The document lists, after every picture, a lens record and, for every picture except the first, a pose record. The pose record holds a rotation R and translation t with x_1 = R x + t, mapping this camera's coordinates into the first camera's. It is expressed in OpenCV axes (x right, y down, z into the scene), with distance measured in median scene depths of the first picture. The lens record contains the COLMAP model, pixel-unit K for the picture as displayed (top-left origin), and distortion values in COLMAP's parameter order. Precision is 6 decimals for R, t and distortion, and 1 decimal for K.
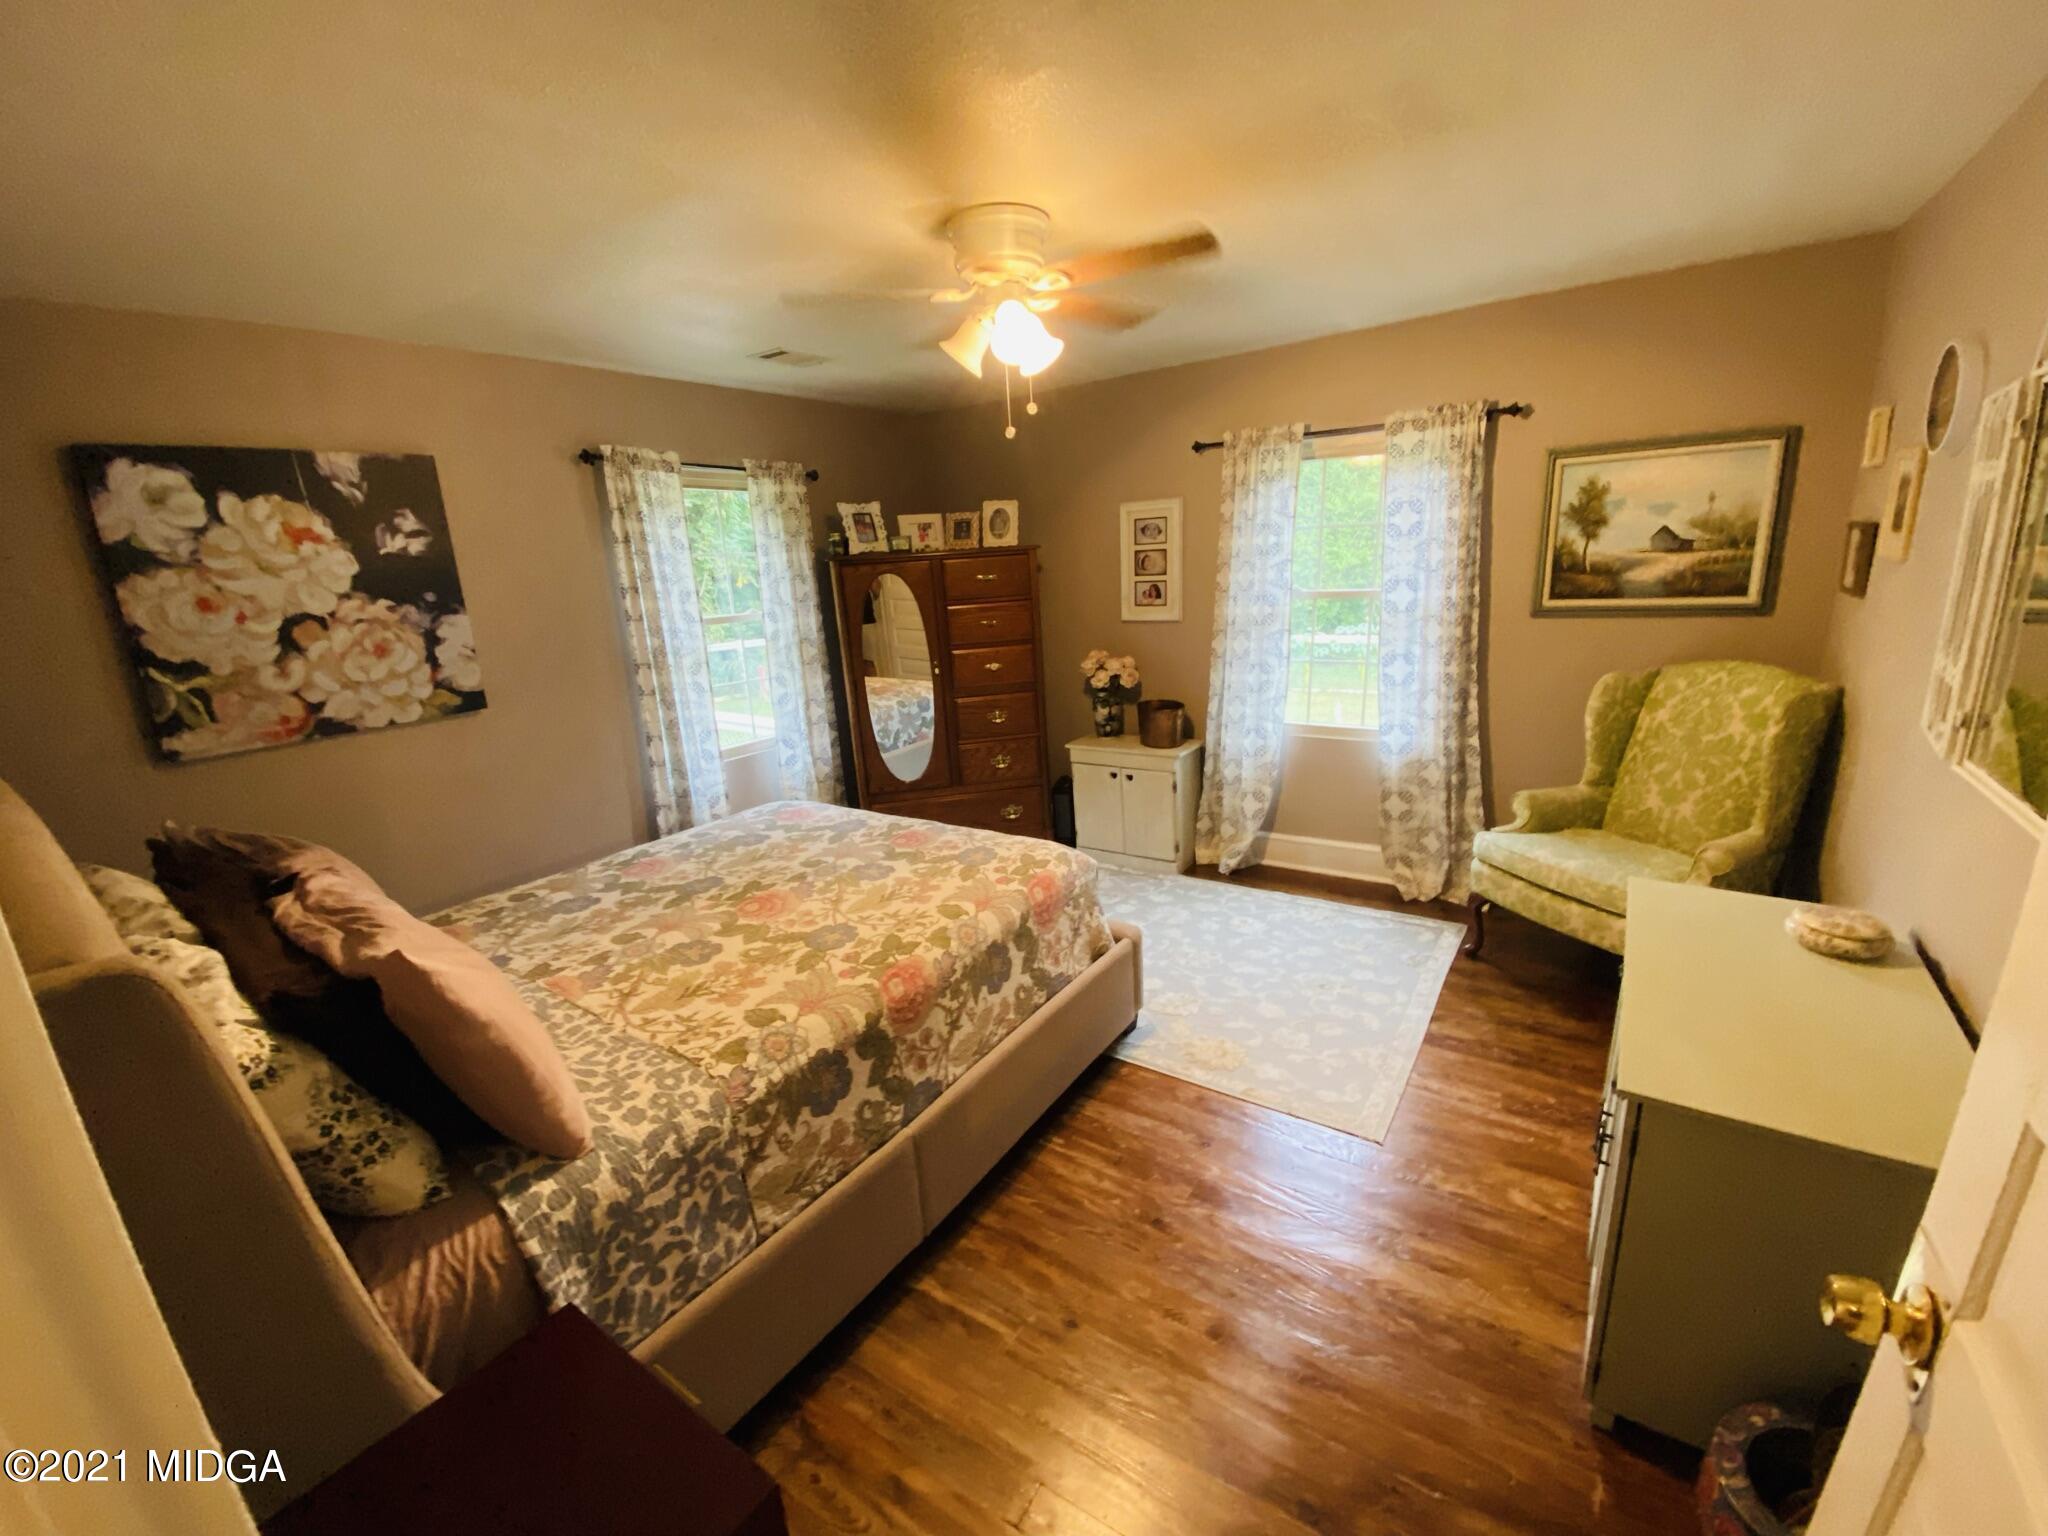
lens RADIAL K [[828.5, 0, 1019.4], [0, 828.5, 754.4], [0, 0, 1]] dist [-0.023079, -0.001319]
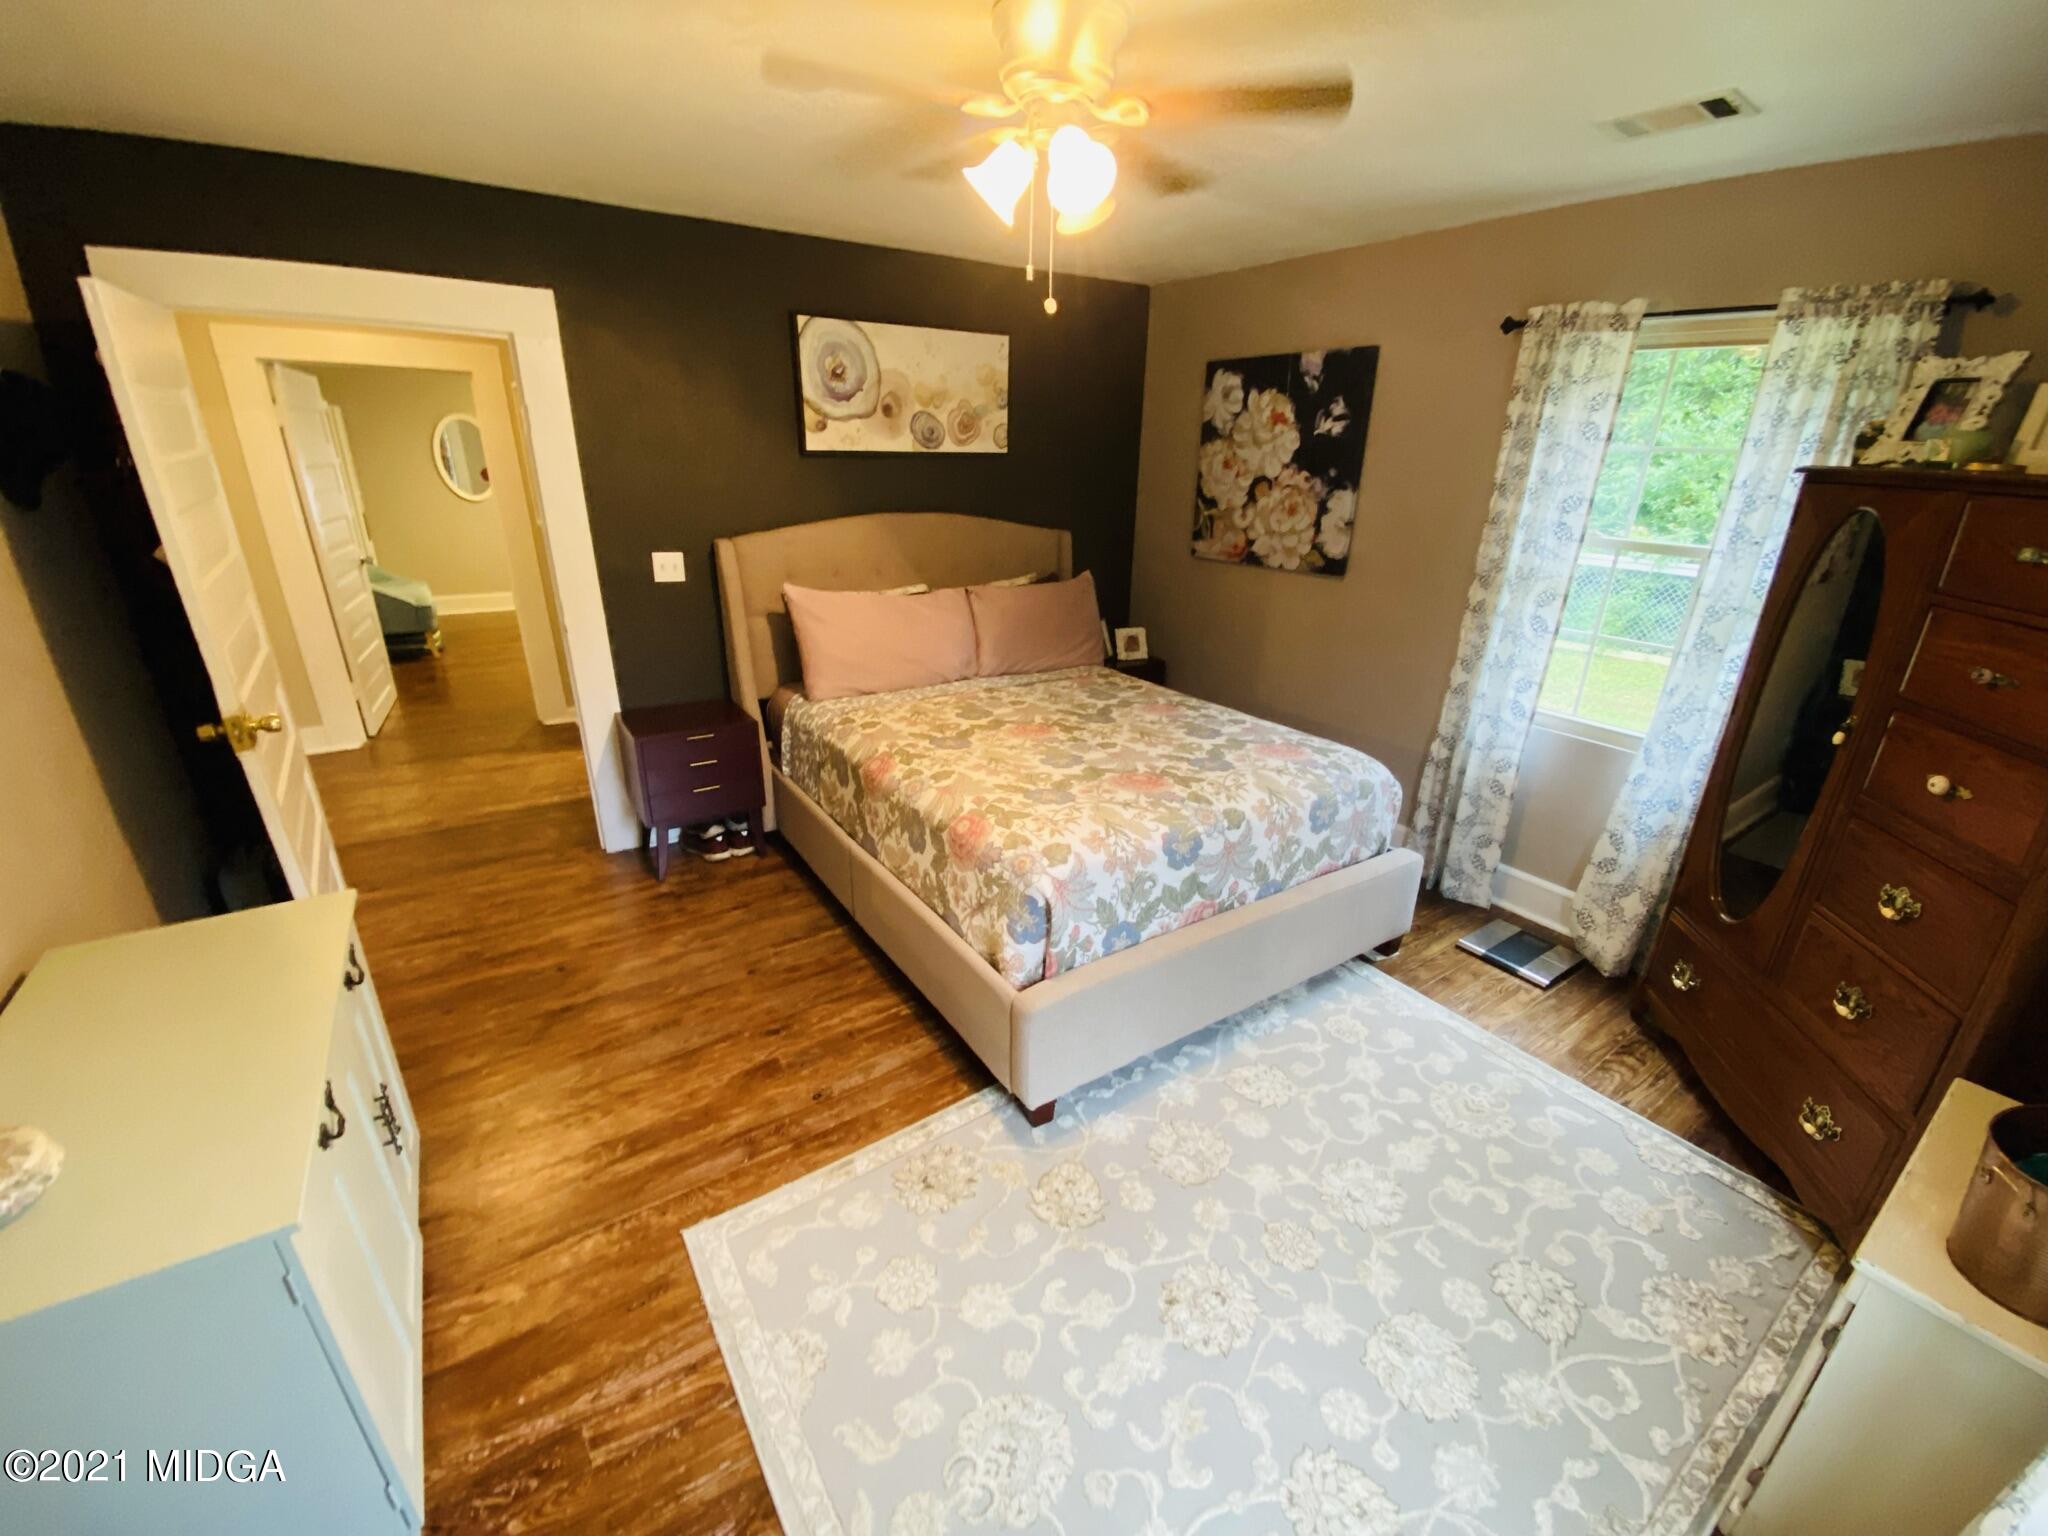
lens RADIAL K [[828.5, 0, 1010.5], [0, 828.5, 774.8], [0, 0, 1]] dist [-0.023079, -0.001319]
pose [[-0.371664, 0.380796, -0.846676, 0.773224], [-0.214162, 0.852239, 0.477308, -0.345556], [0.903327, 0.358724, -0.235195, 1.208401]]
